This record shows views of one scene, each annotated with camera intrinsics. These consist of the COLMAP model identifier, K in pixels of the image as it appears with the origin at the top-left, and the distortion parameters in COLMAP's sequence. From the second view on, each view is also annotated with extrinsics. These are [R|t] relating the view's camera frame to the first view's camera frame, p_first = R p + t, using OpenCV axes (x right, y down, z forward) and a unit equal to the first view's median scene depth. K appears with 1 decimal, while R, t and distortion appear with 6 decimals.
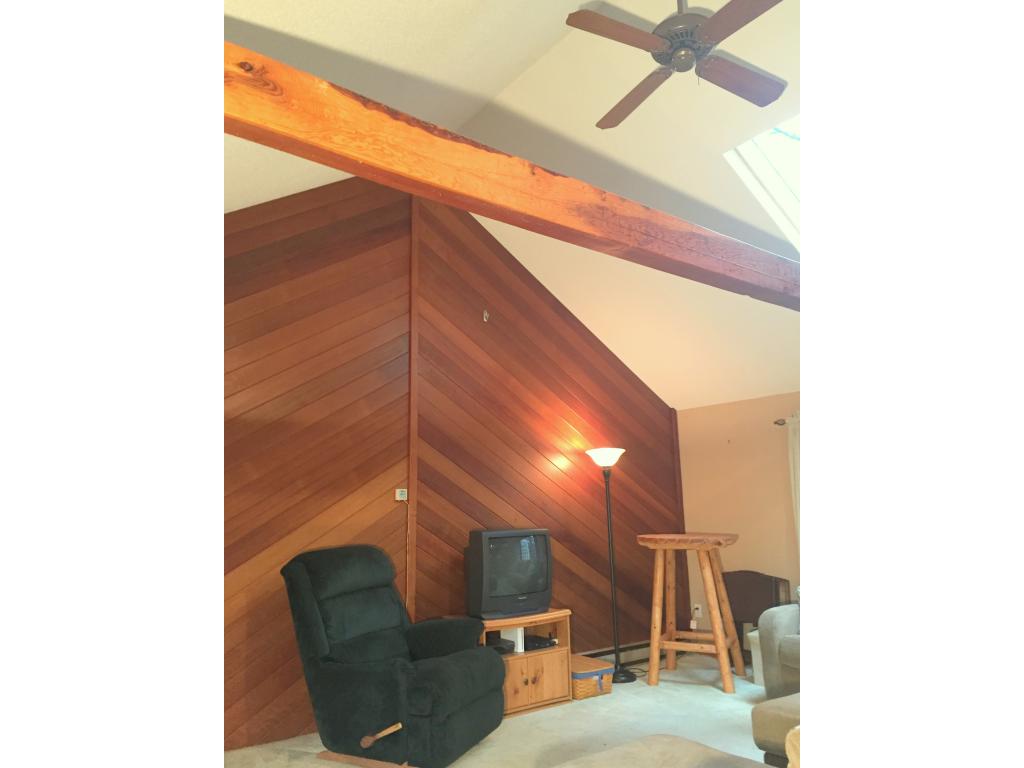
lens RADIAL K [[678.7, 0, 500.4], [0, 678.7, 371.4], [0, 0, 1]] dist [0.081662, -0.094784]
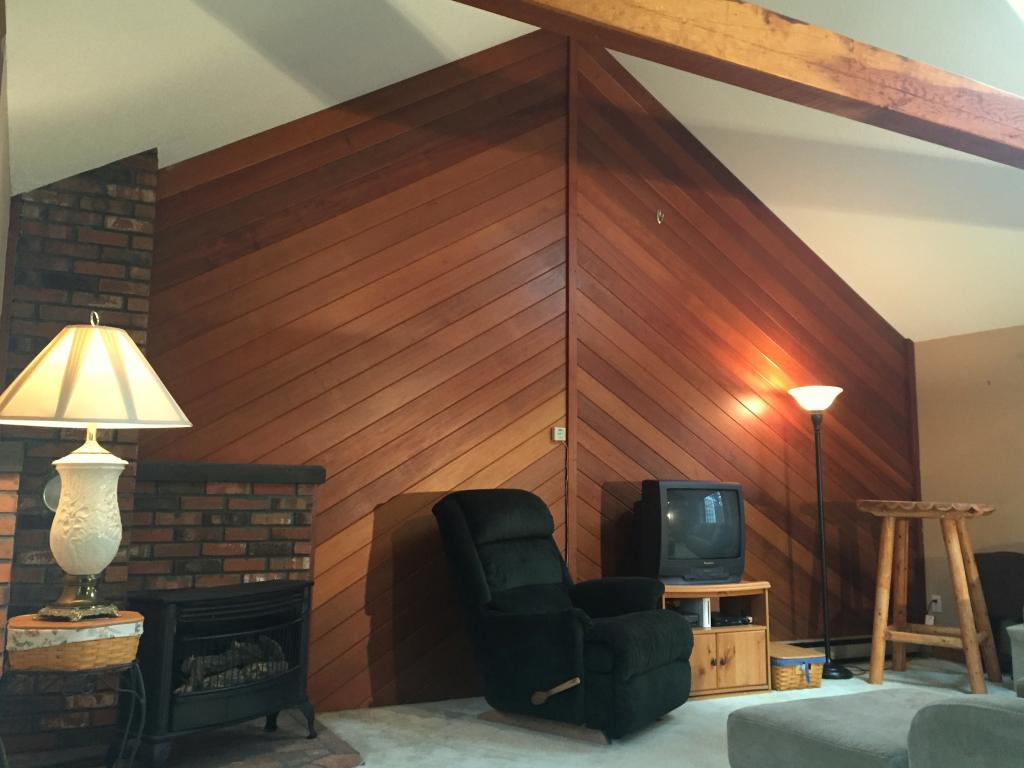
lens RADIAL K [[907.4, 0, 499.4], [0, 907.4, 370.2], [0, 0, 1]] dist [0.093162, -0.104095]
pose [[0.987518, 0.008880, -0.157257, -0.043359], [0.001703, 0.997749, 0.067035, 0.028300], [0.157498, -0.066466, 0.985280, -0.090900]]
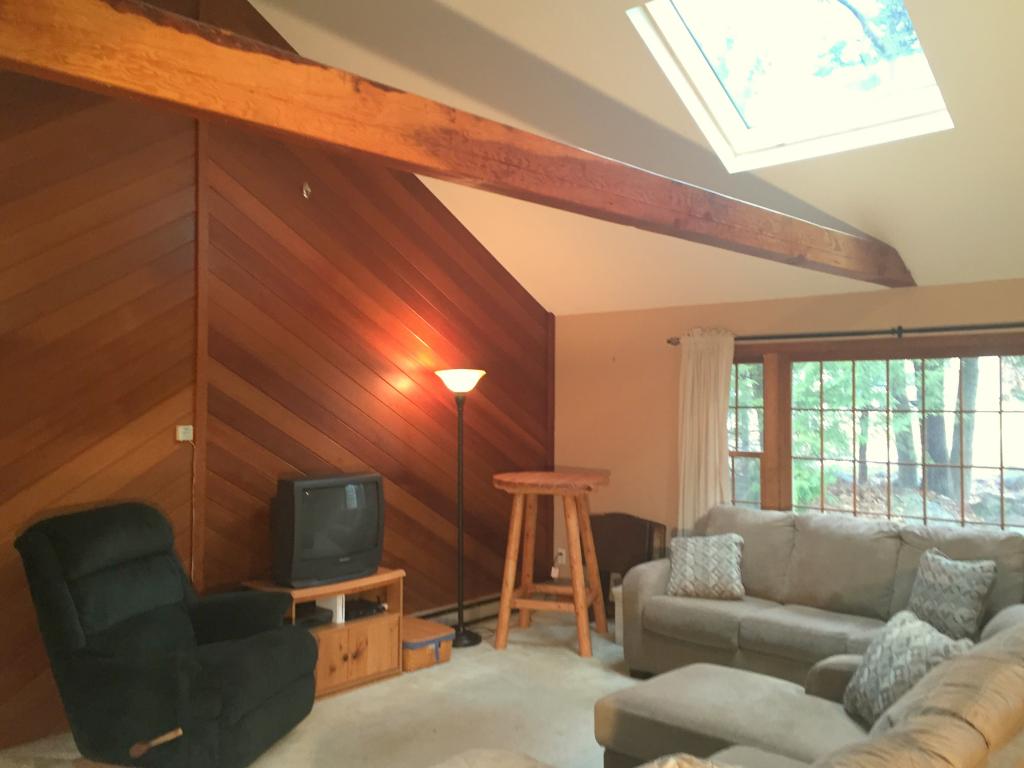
lens RADIAL K [[913.6, 0, 496.3], [0, 913.6, 386.5], [0, 0, 1]] dist [0.086524, -0.098320]
pose [[0.984165, 0.023510, 0.175690, 0.012754], [-0.056515, 0.981055, 0.185301, -0.075236], [-0.168006, -0.192296, 0.966849, -0.030402]]
